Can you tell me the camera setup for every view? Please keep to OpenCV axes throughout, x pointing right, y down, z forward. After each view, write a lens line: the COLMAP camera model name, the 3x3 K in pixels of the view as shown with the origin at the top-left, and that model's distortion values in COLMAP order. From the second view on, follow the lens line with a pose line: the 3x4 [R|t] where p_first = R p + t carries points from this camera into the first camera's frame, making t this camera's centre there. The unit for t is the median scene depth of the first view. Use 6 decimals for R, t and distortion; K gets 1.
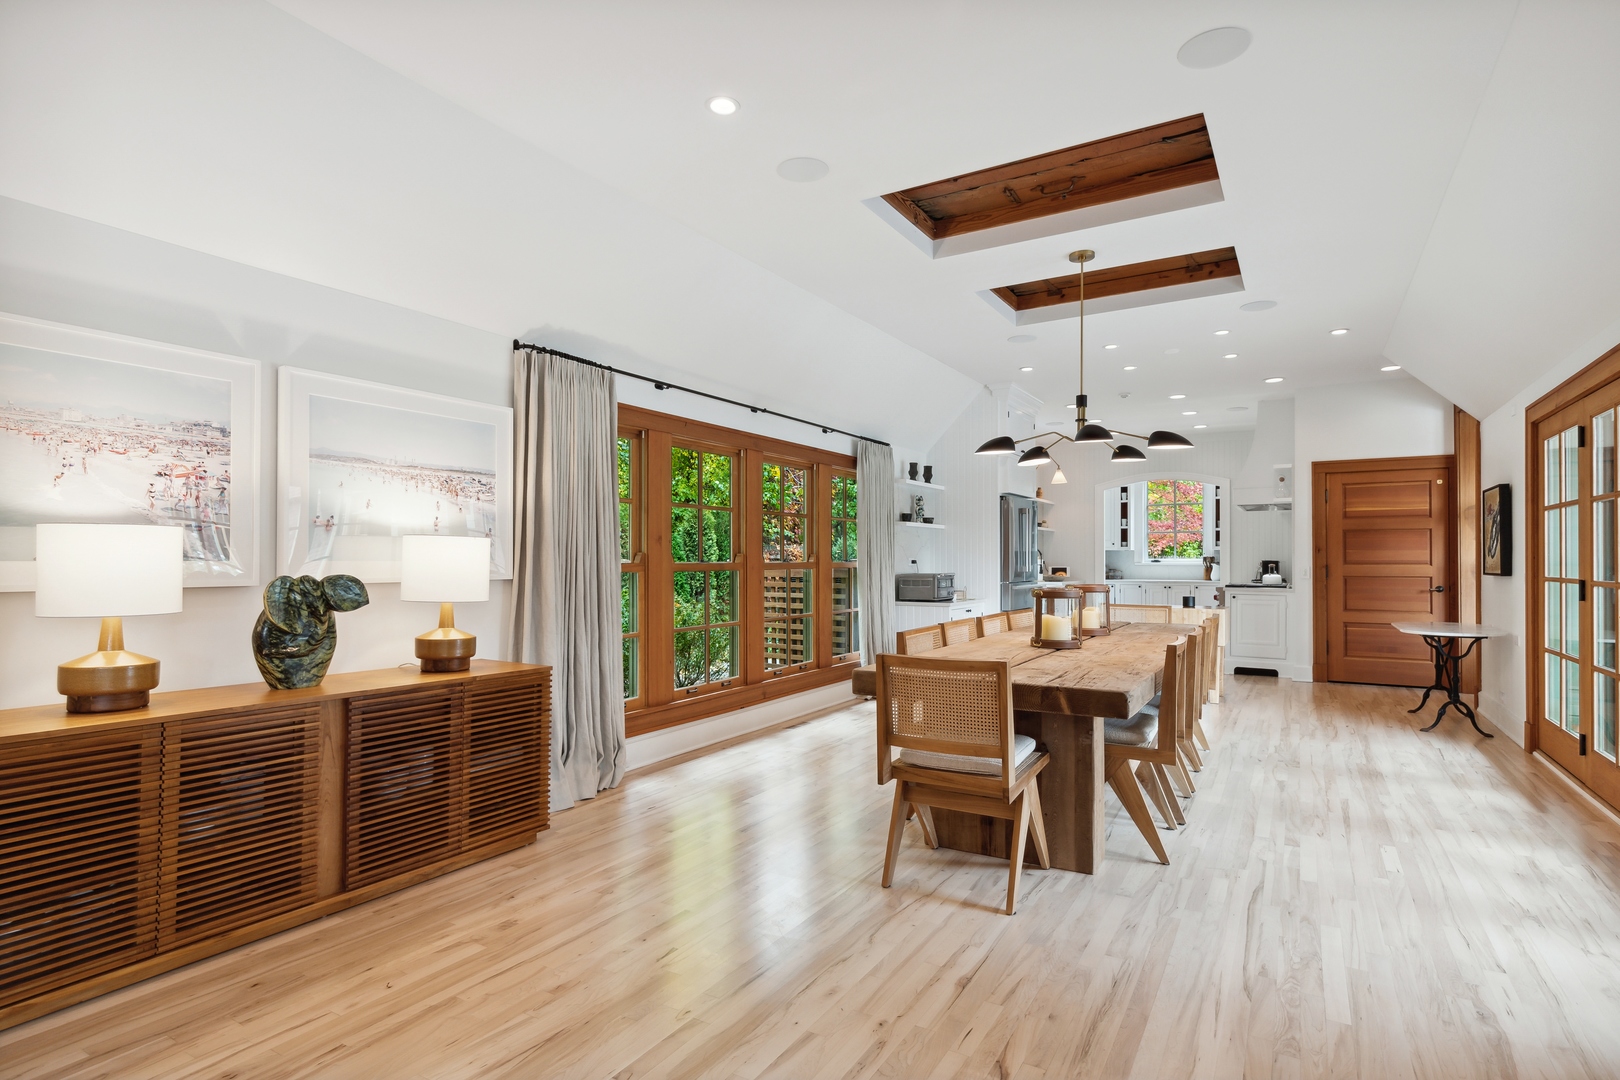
lens RADIAL K [[813.0, 0, 810.6], [0, 813.0, 552.1], [0, 0, 1]] dist [-0.005786, -0.000895]
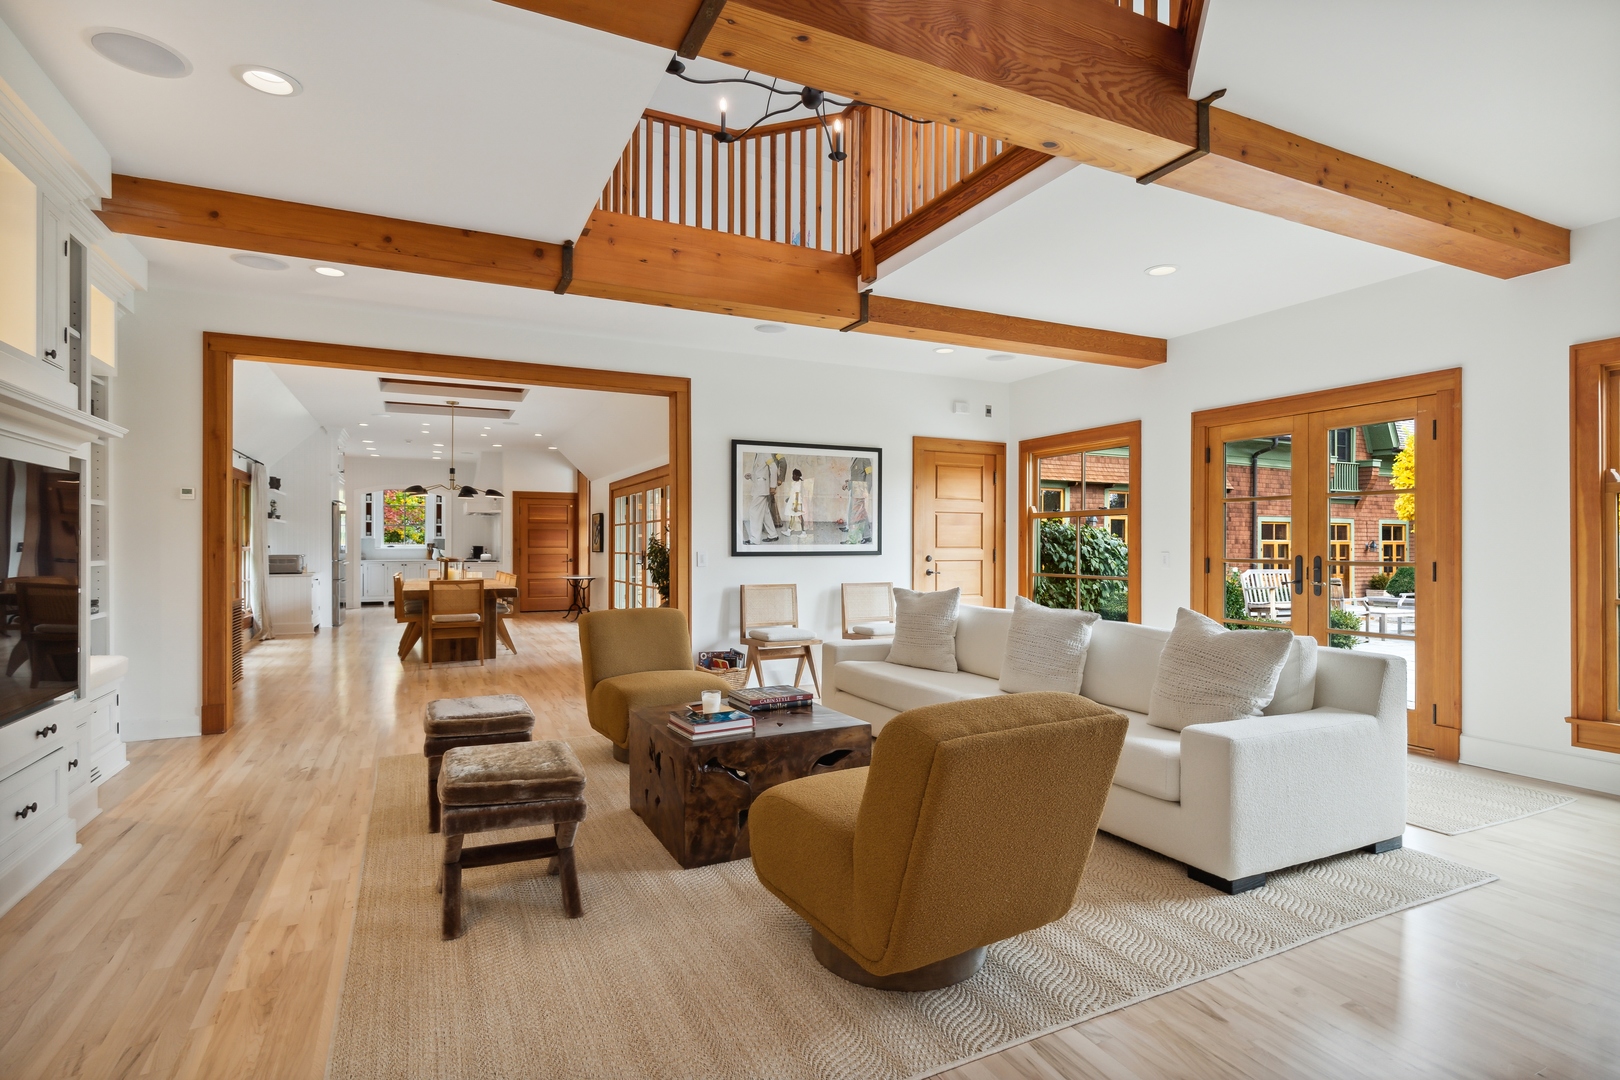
lens RADIAL K [[813.0, 0, 816.8], [0, 813.0, 542.5], [0, 0, 1]] dist [-0.005786, -0.000895]
pose [[0.535001, 0.003479, 0.844844, -0.567300], [-0.008110, 0.999967, 0.001018, -0.004343], [-0.844813, -0.007396, 0.535011, -0.562112]]
